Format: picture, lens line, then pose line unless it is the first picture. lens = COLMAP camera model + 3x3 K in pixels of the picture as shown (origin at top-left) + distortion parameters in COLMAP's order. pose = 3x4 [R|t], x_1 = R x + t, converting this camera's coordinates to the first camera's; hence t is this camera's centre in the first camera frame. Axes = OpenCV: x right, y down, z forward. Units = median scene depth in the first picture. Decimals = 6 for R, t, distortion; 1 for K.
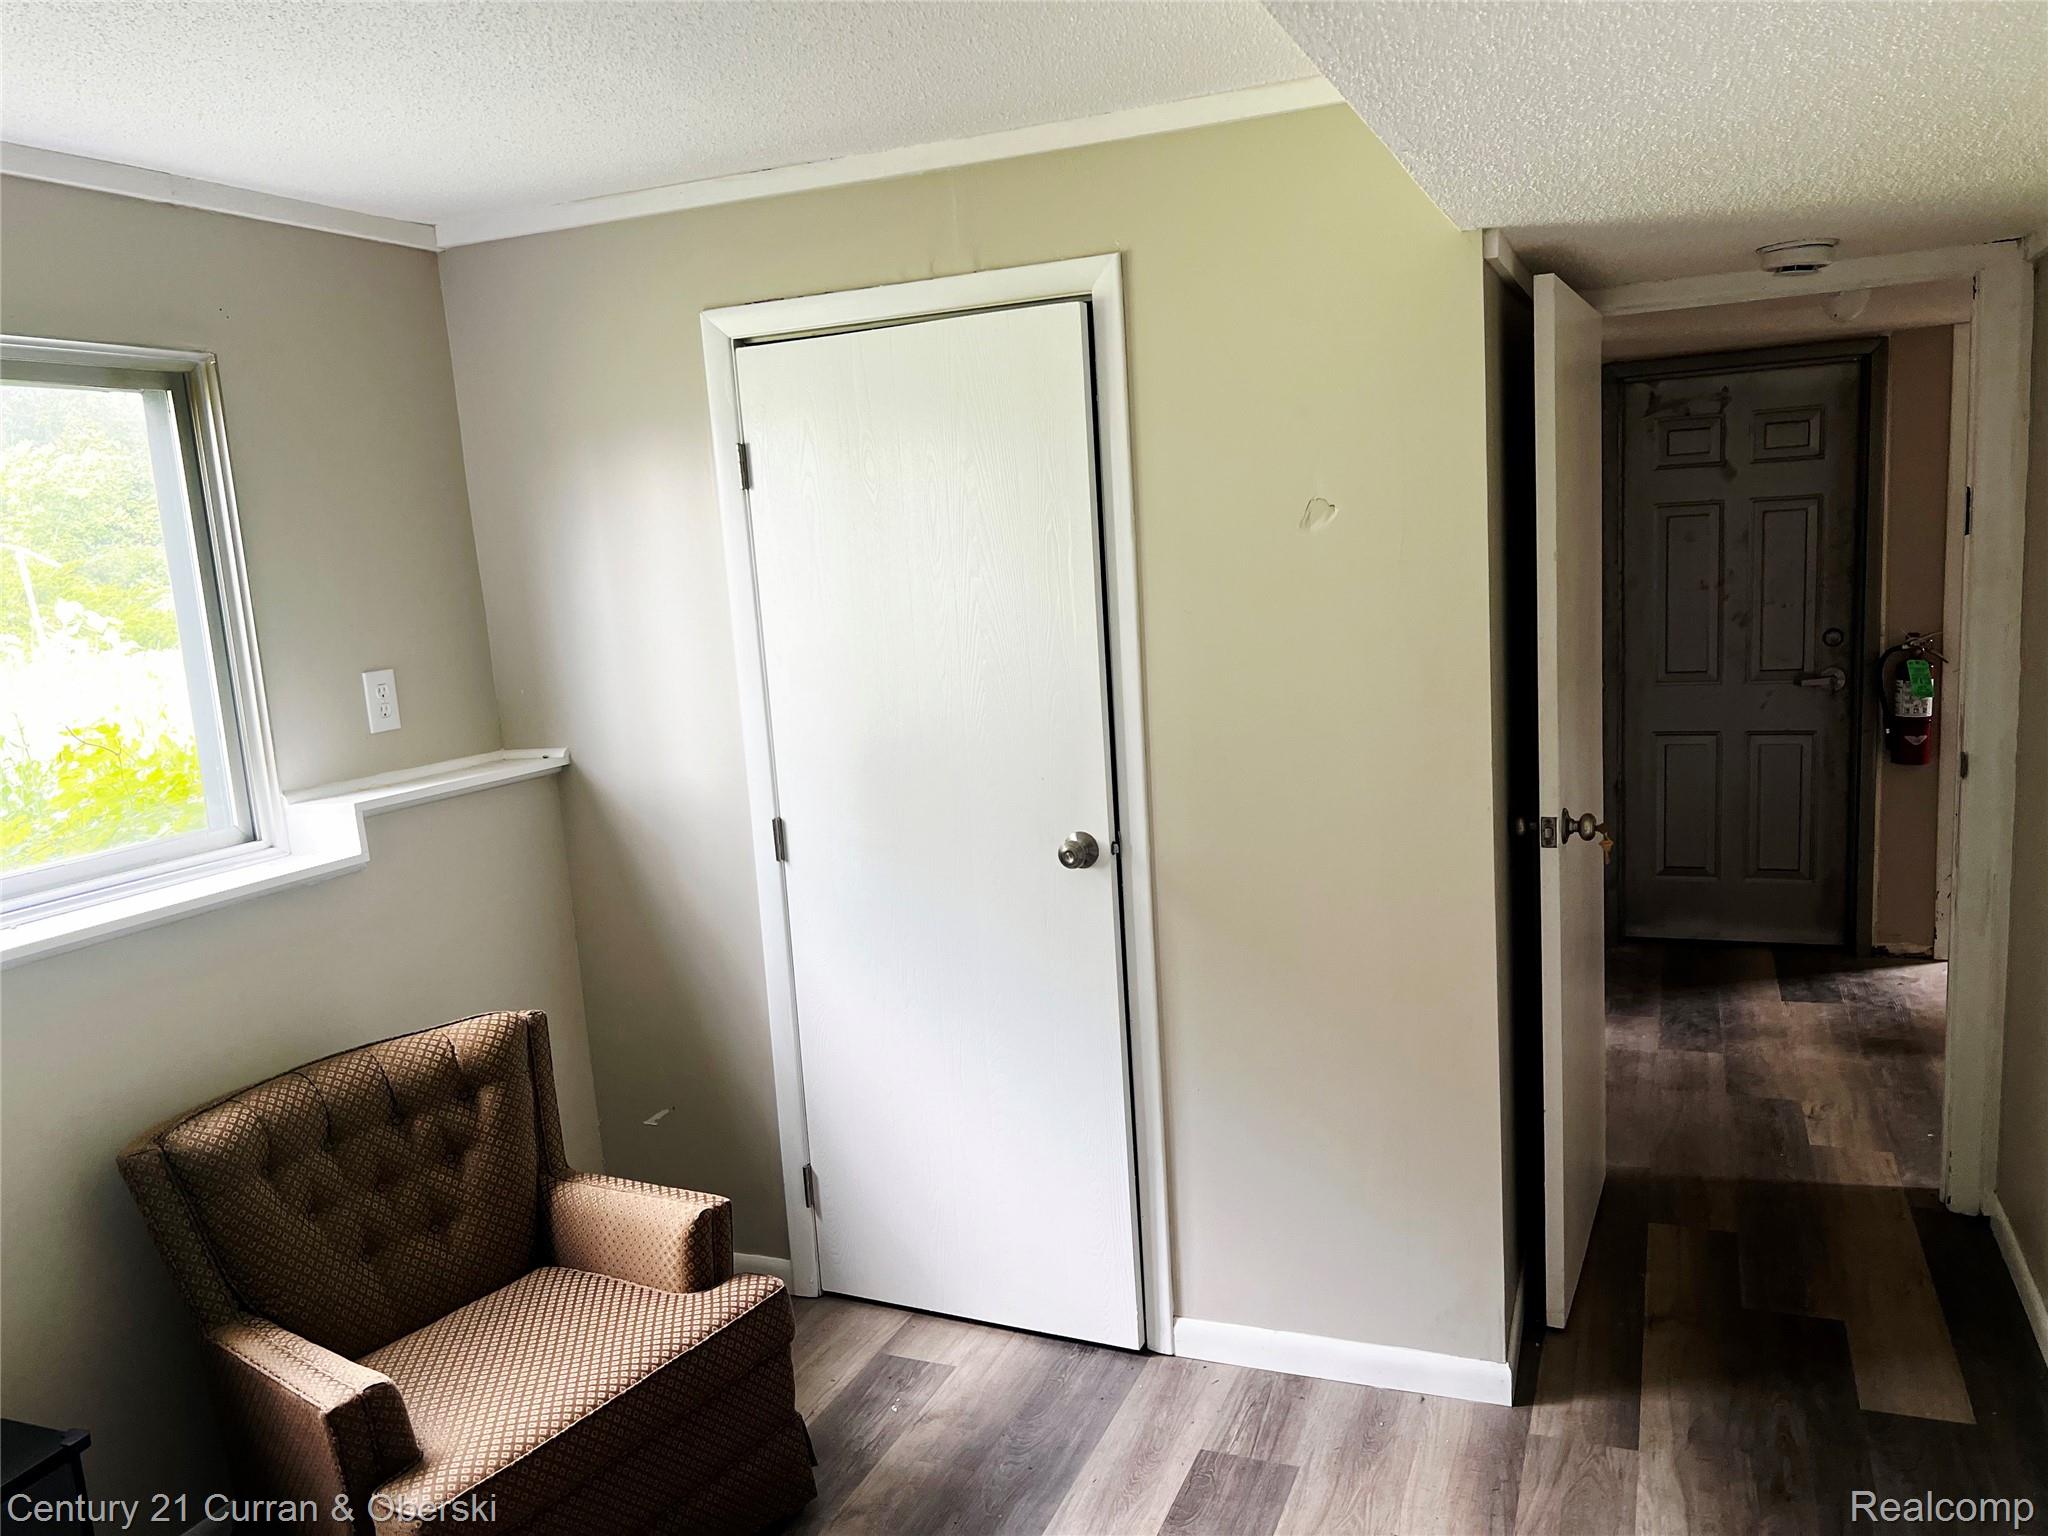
lens RADIAL K [[1537.5, 0, 1027.4], [0, 1537.5, 770.5], [0, 0, 1]] dist [0.025608, -0.033437]
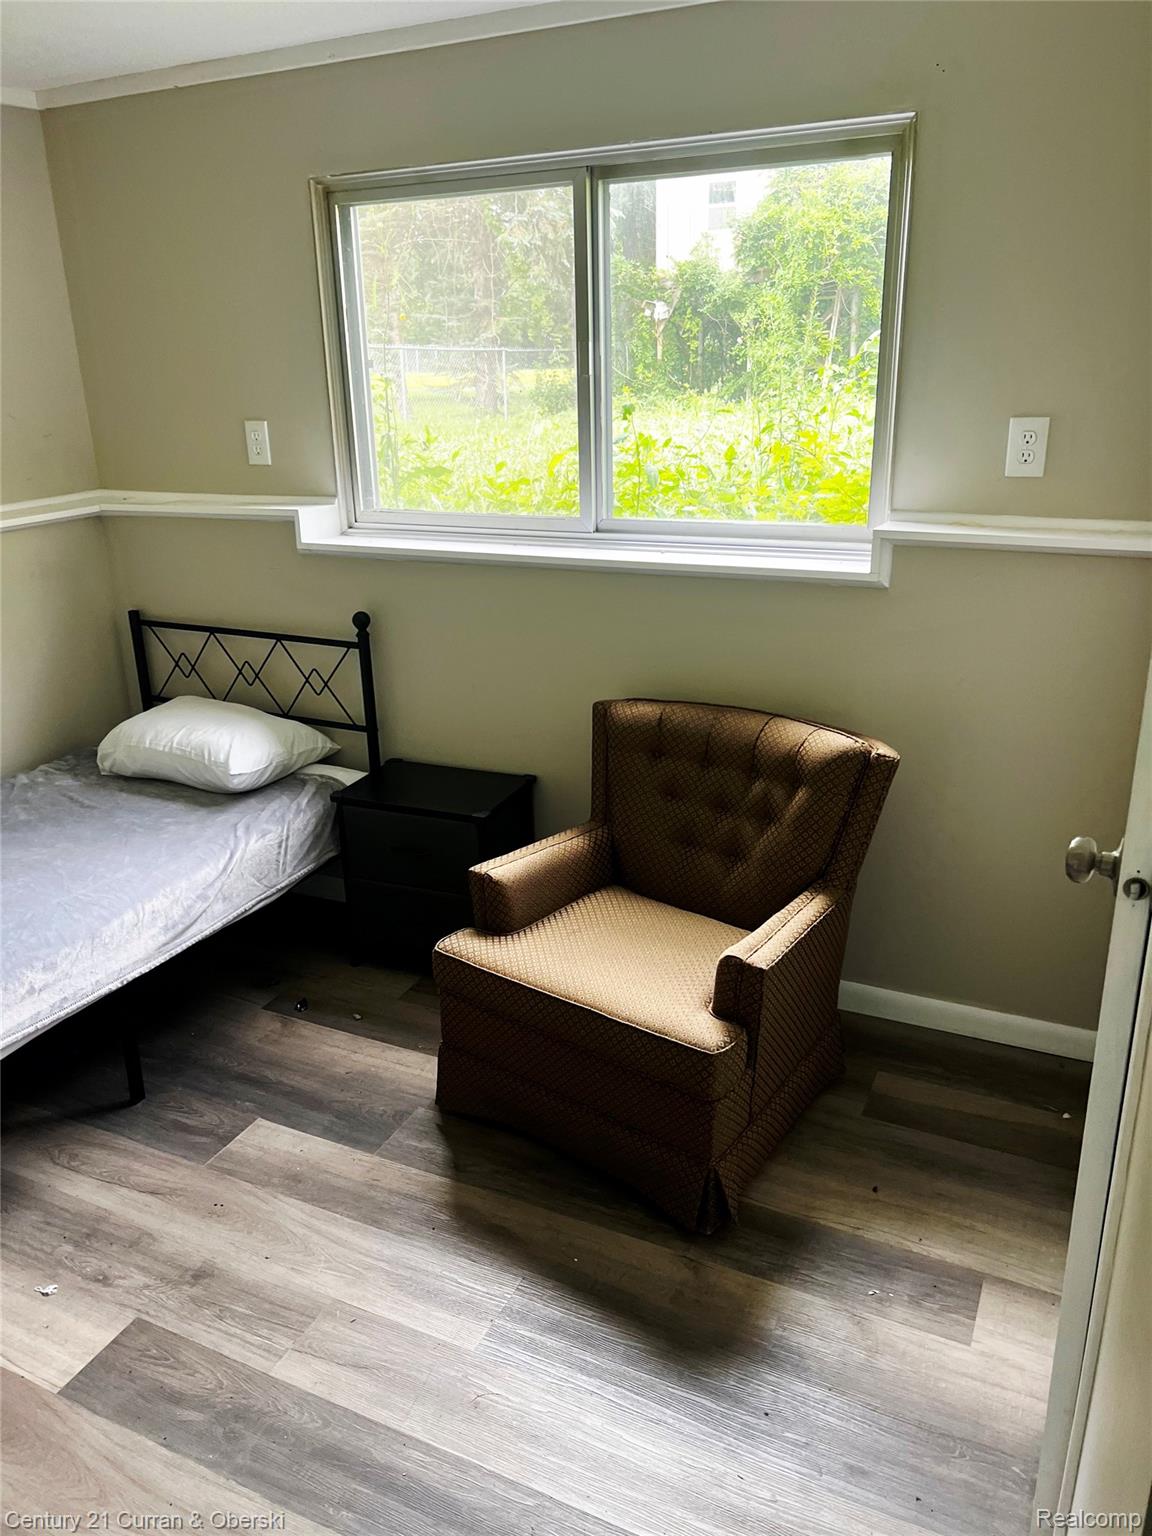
lens RADIAL K [[1153.1, 0, 577.0], [0, 1153.1, 765.1], [0, 0, 1]] dist [0.025608, -0.033437]
pose [[-0.046322, 0.403451, -0.913828, 0.470293], [-0.125108, 0.905264, 0.406011, -0.151718], [0.991061, 0.133134, 0.008541, 0.830166]]
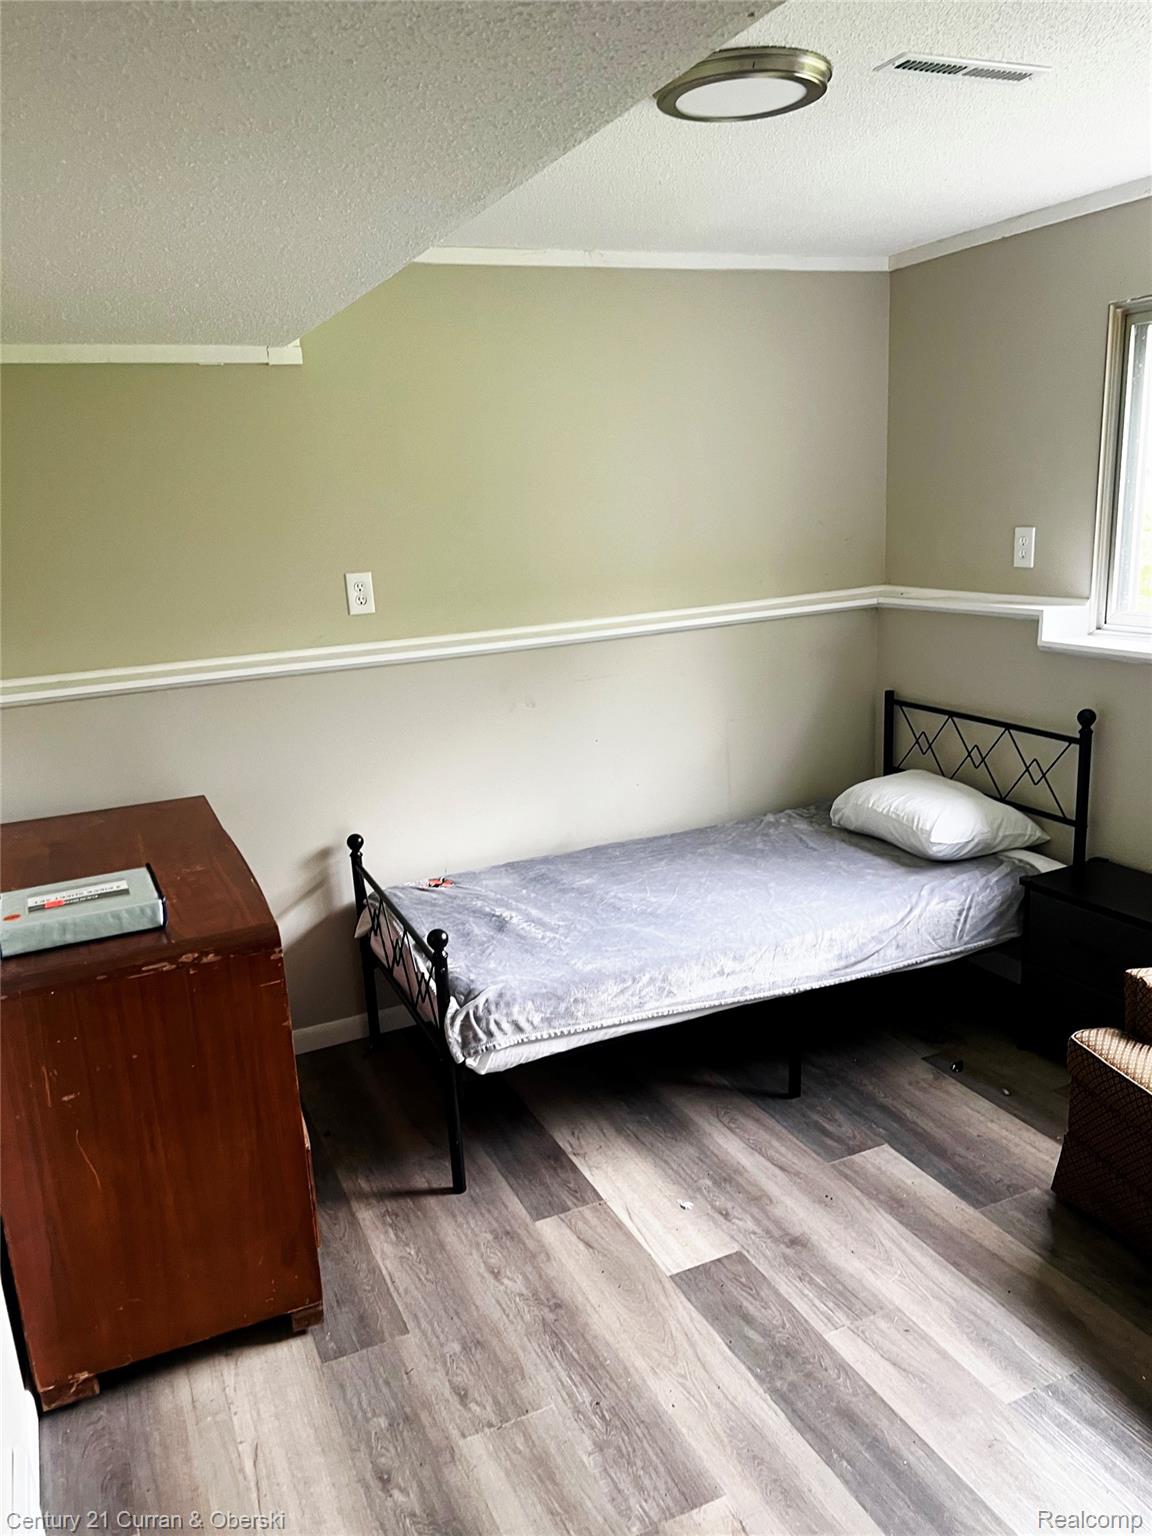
lens RADIAL K [[1153.1, 0, 572.5], [0, 1153.1, 765.1], [0, 0, 1]] dist [0.025608, -0.033437]
pose [[-0.668339, 0.275619, -0.690910, 0.551752], [-0.011350, 0.924935, 0.379956, -0.187175], [0.743770, 0.261781, -0.615042, 0.957283]]
